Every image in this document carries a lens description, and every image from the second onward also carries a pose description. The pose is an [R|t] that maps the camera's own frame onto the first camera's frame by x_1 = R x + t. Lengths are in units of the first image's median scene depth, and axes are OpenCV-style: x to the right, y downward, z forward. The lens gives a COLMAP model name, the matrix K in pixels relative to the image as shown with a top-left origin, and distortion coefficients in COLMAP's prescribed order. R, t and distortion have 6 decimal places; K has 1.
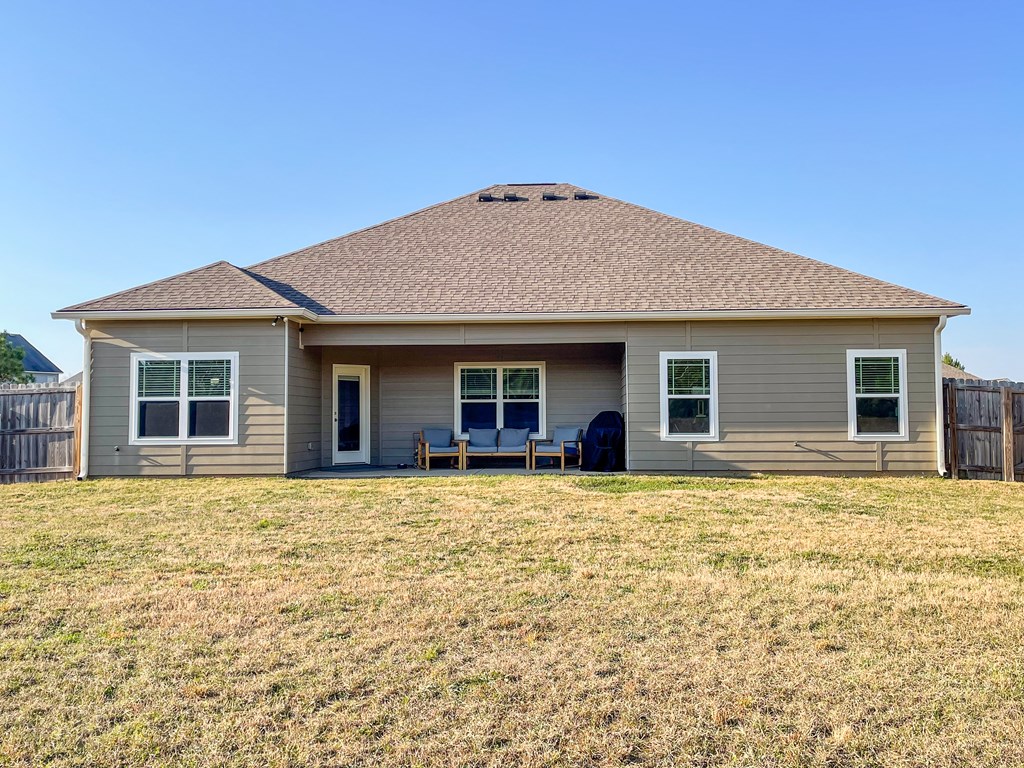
lens RADIAL K [[520.6, 0, 509.4], [0, 520.6, 381.0], [0, 0, 1]] dist [-0.000488, 0.000882]
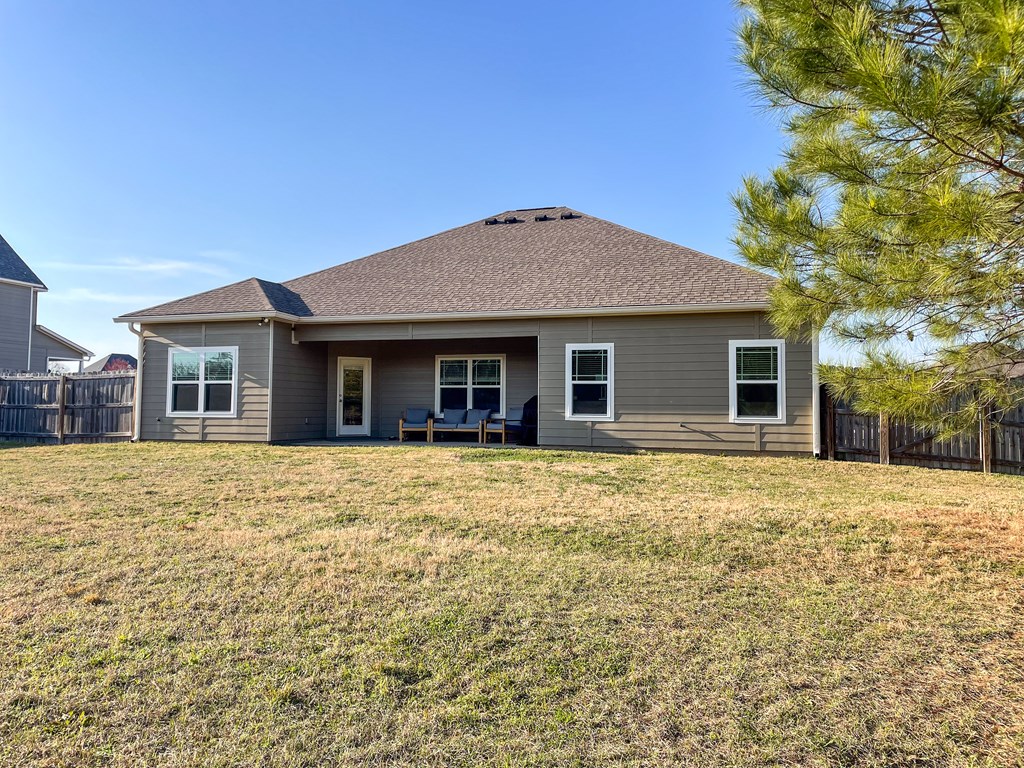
lens RADIAL K [[417.4, 0, 508.3], [0, 417.4, 382.2], [0, 0, 1]] dist [-0.001411, 0.002301]
pose [[0.991410, 0.004714, -0.130707, 0.279968], [-0.001996, 0.999779, 0.020914, 0.010243], [0.130776, -0.020473, 0.991200, 0.059295]]
